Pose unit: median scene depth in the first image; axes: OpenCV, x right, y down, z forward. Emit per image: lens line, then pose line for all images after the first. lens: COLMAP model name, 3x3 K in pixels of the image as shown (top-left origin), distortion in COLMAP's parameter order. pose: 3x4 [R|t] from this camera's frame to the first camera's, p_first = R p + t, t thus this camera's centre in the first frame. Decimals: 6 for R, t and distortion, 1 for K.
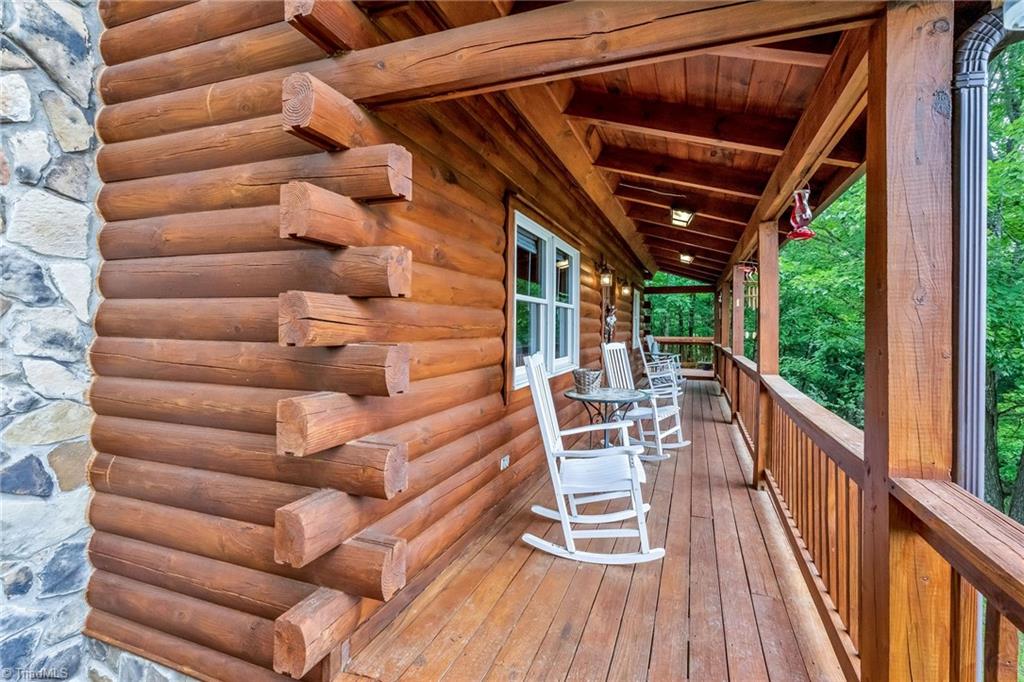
lens RADIAL K [[429.9, 0, 512.7], [0, 429.9, 329.1], [0, 0, 1]] dist [-0.000484, -0.000043]
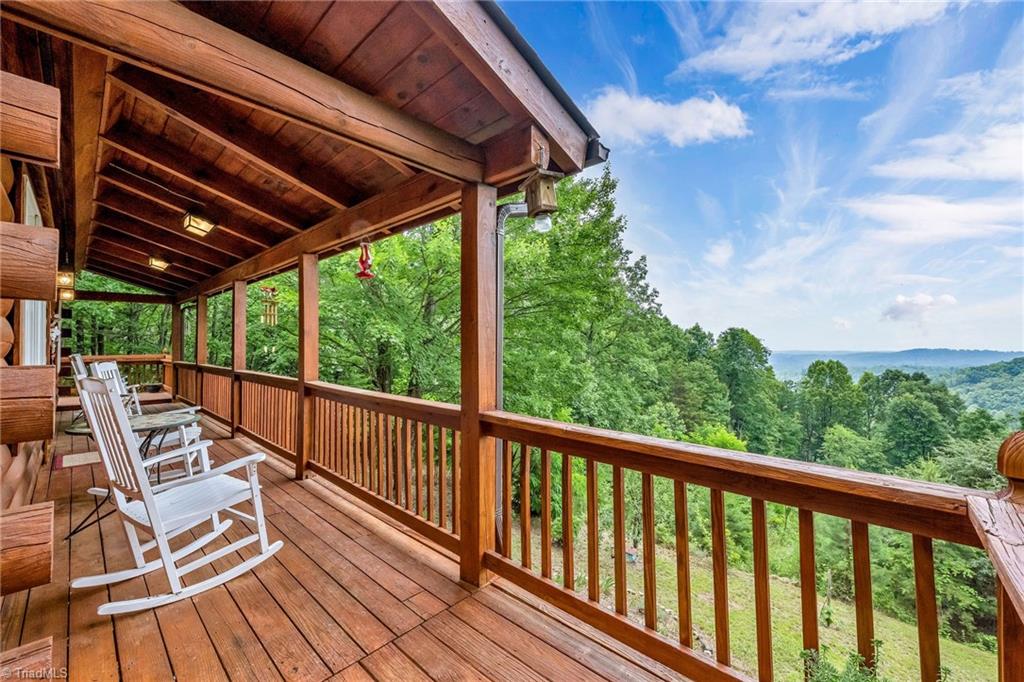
lens RADIAL K [[407.3, 0, 508.4], [0, 407.3, 354.5], [0, 0, 1]] dist [0.000503, 0.000070]
pose [[0.432857, -0.032584, 0.900874, -0.312948], [0.010393, 0.999461, 0.031156, 0.001188], [-0.901403, -0.004123, 0.432962, 0.009717]]
